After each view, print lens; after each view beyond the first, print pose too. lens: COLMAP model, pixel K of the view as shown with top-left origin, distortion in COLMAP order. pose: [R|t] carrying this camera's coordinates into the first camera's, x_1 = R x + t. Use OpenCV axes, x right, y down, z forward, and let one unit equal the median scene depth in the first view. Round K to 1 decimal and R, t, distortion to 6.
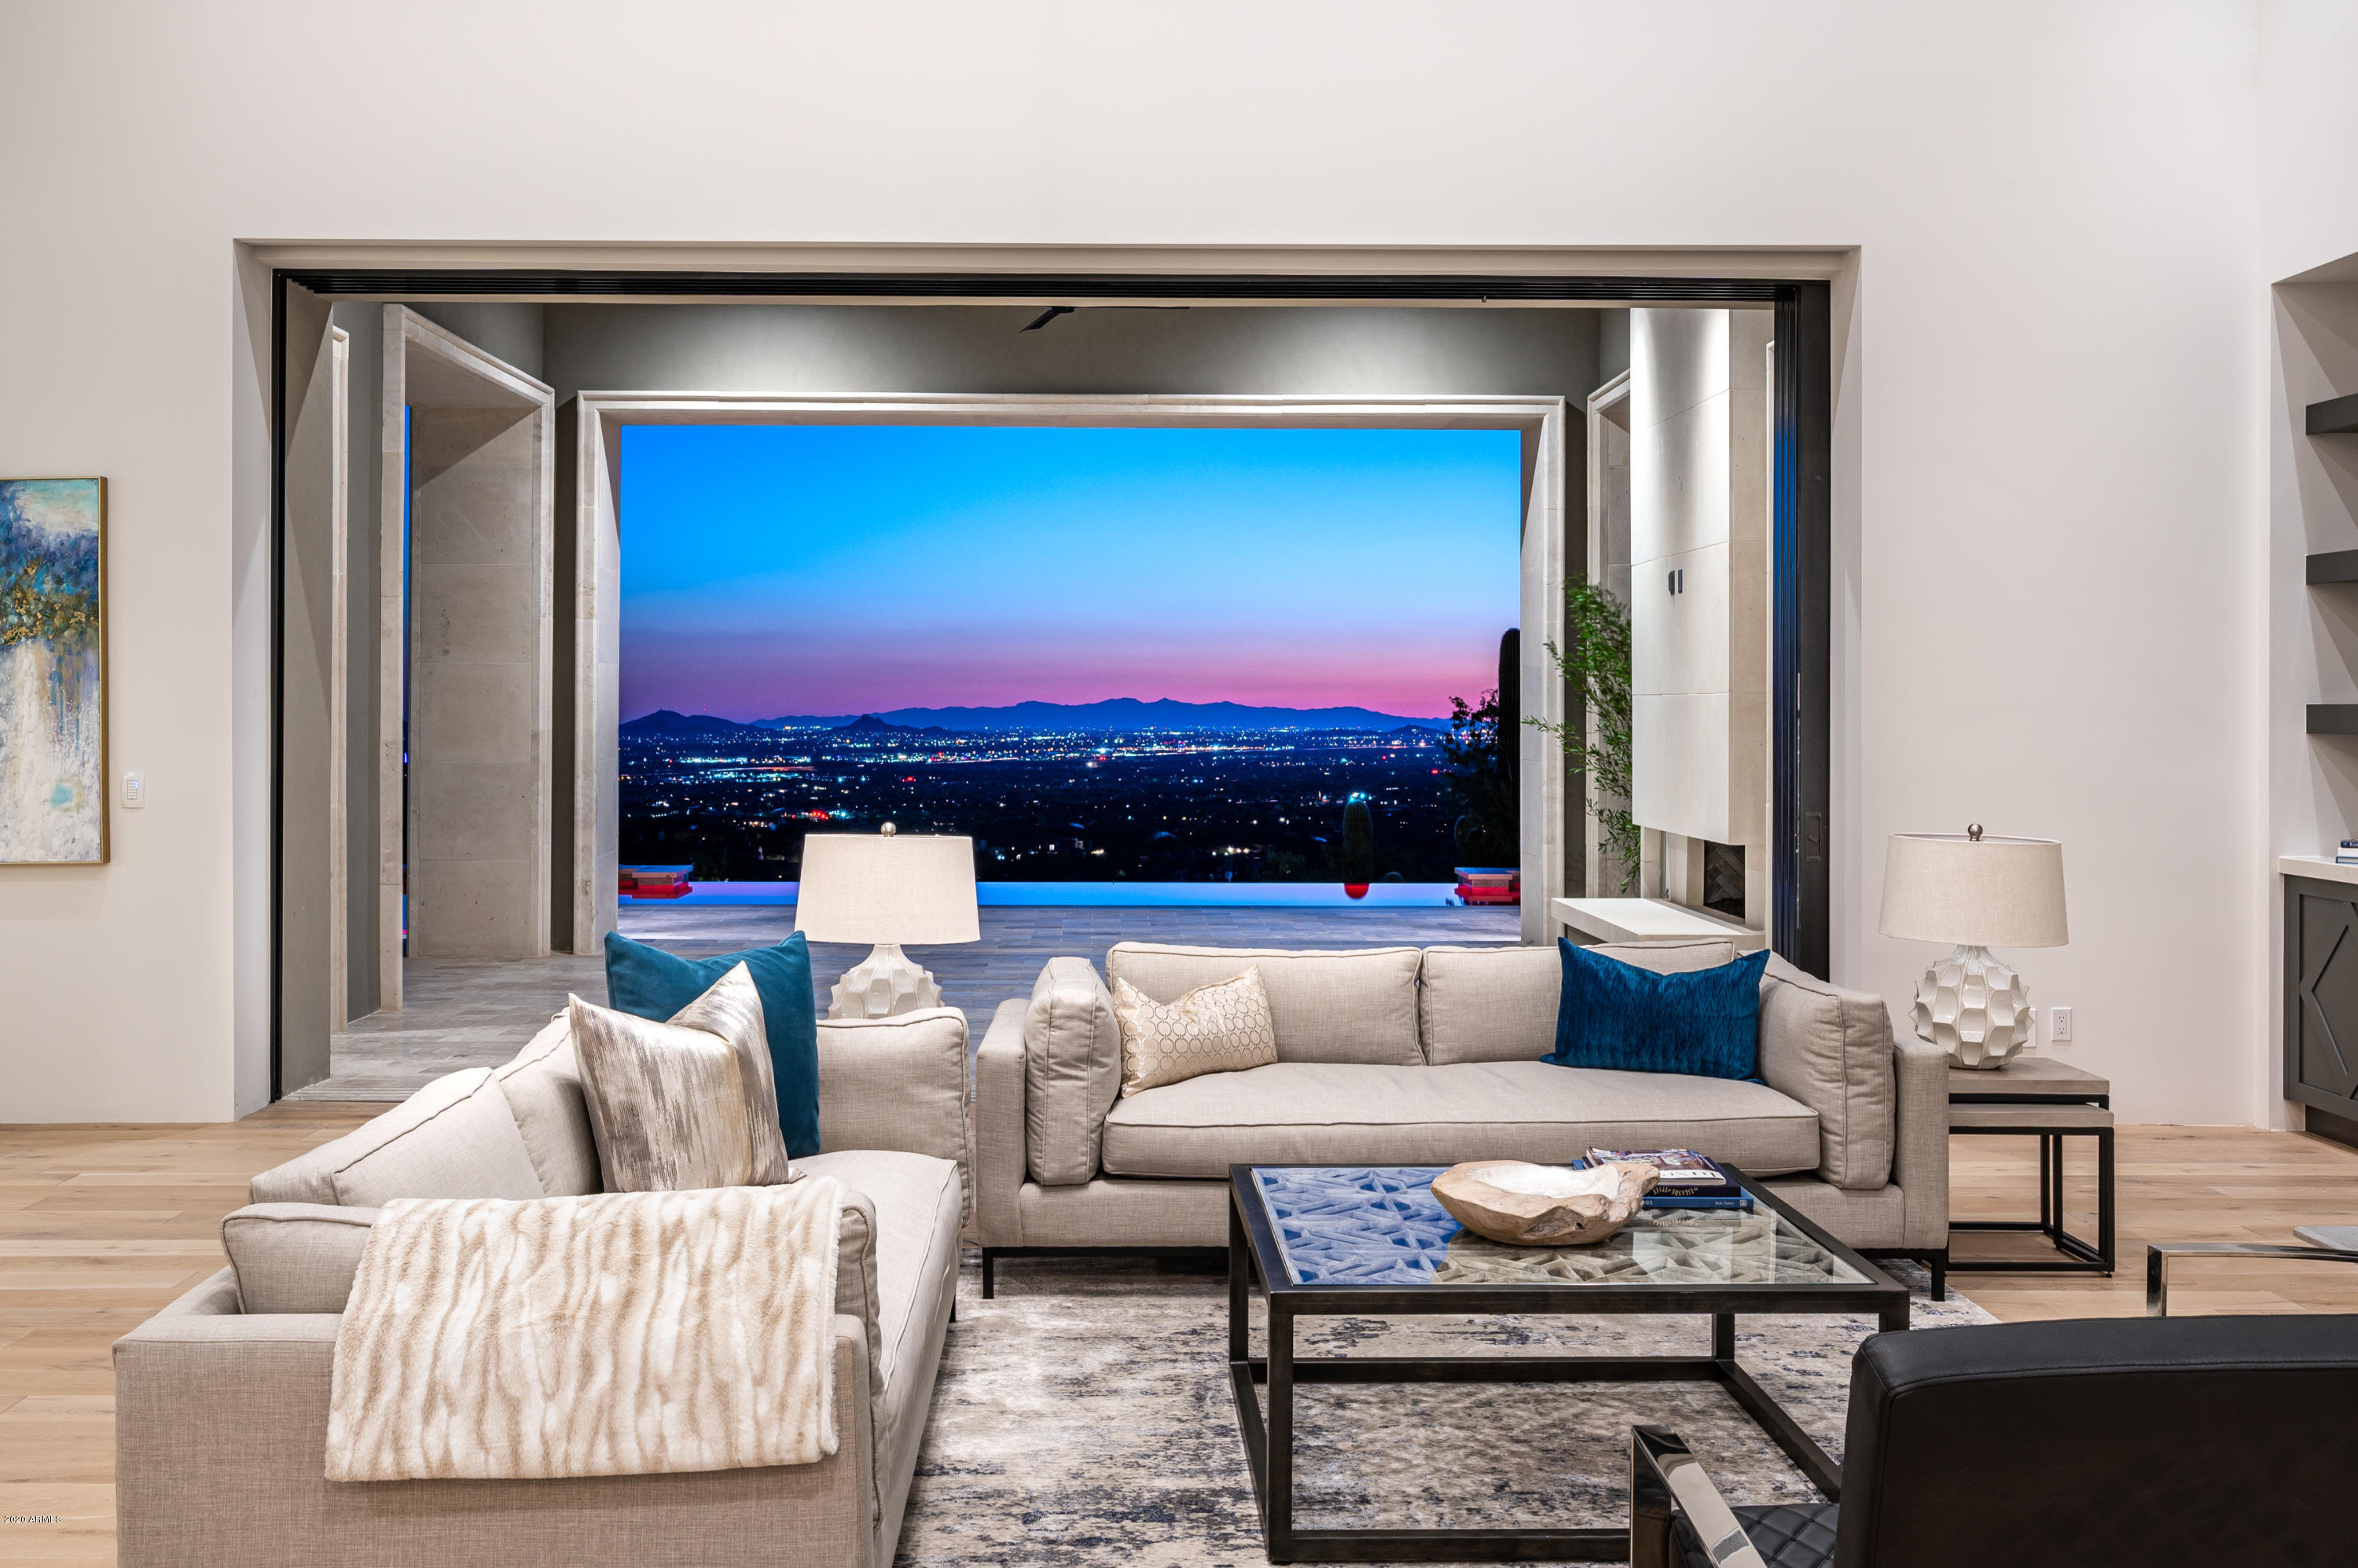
lens RADIAL K [[2298.6, 0, 1158.2], [0, 2298.6, 724.5], [0, 0, 1]] dist [-0.002117, 0.000000]
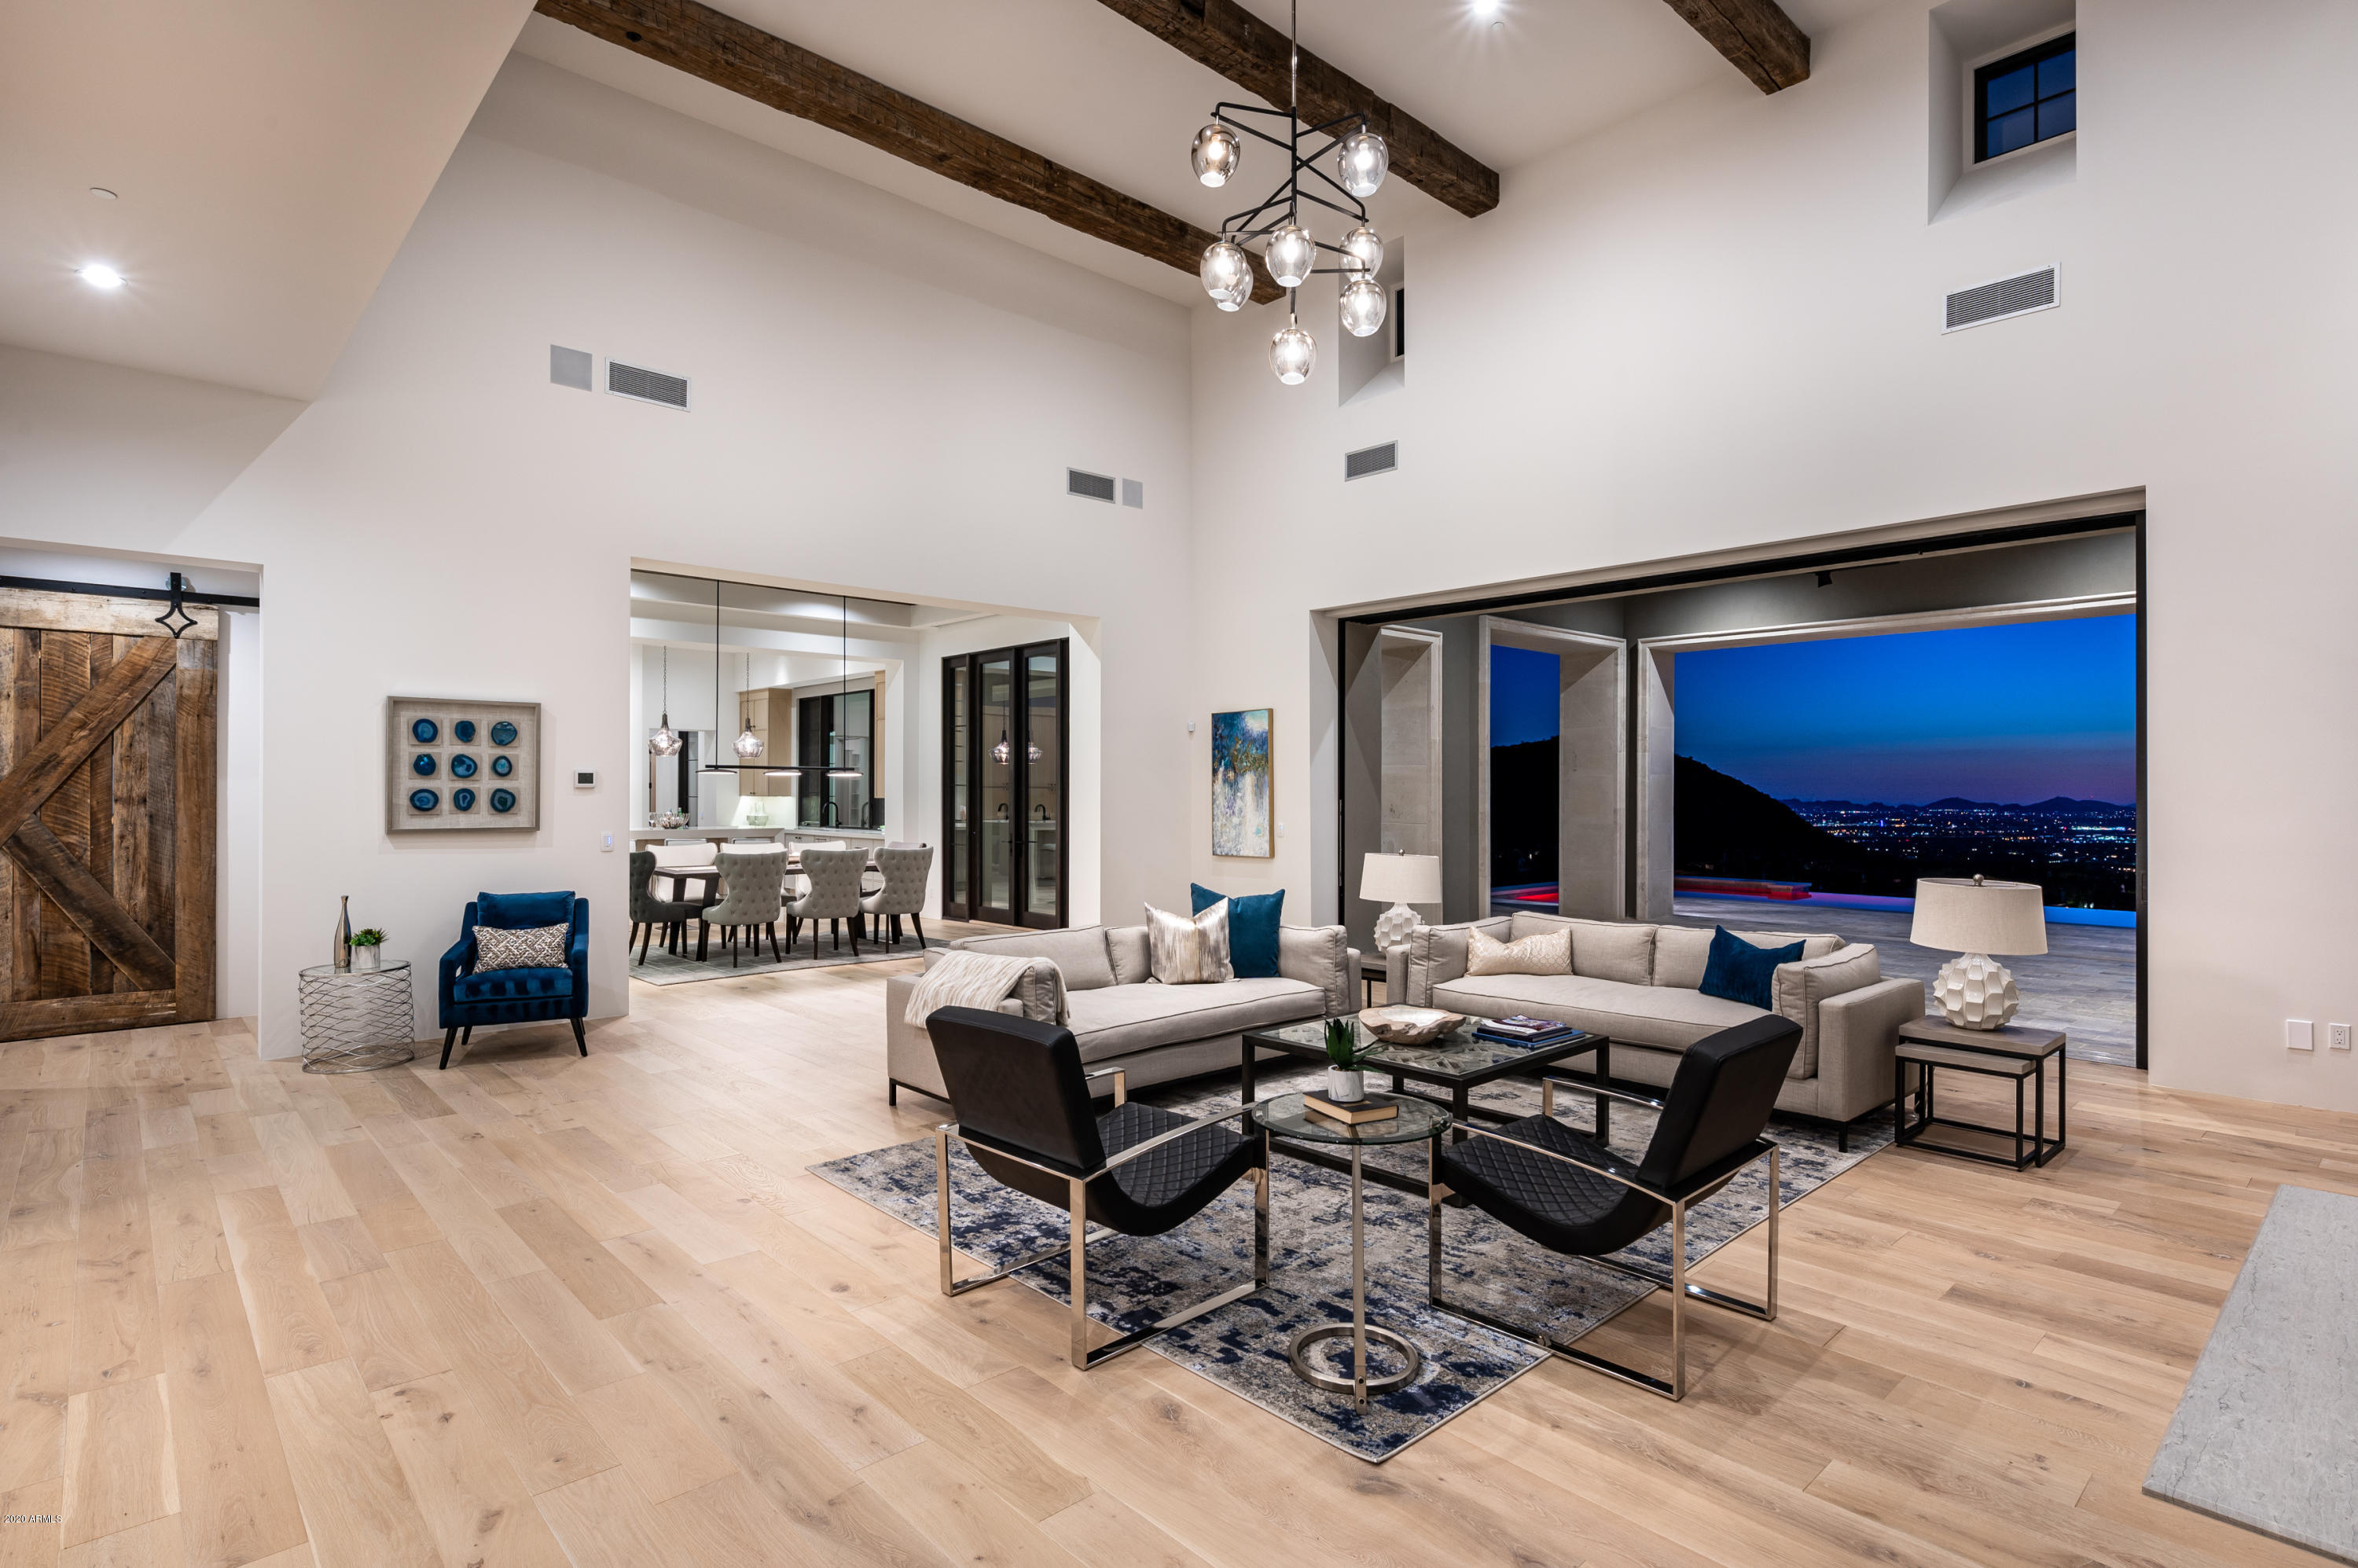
lens RADIAL K [[1188.3, 0, 1212.4], [0, 1188.3, 794.6], [0, 0, 1]] dist [0.004490, -0.000726]
pose [[0.675951, 0.000274, -0.736947, 0.479864], [-0.005859, 0.999970, -0.005002, -0.003397], [0.736923, 0.007699, 0.675932, 0.048423]]
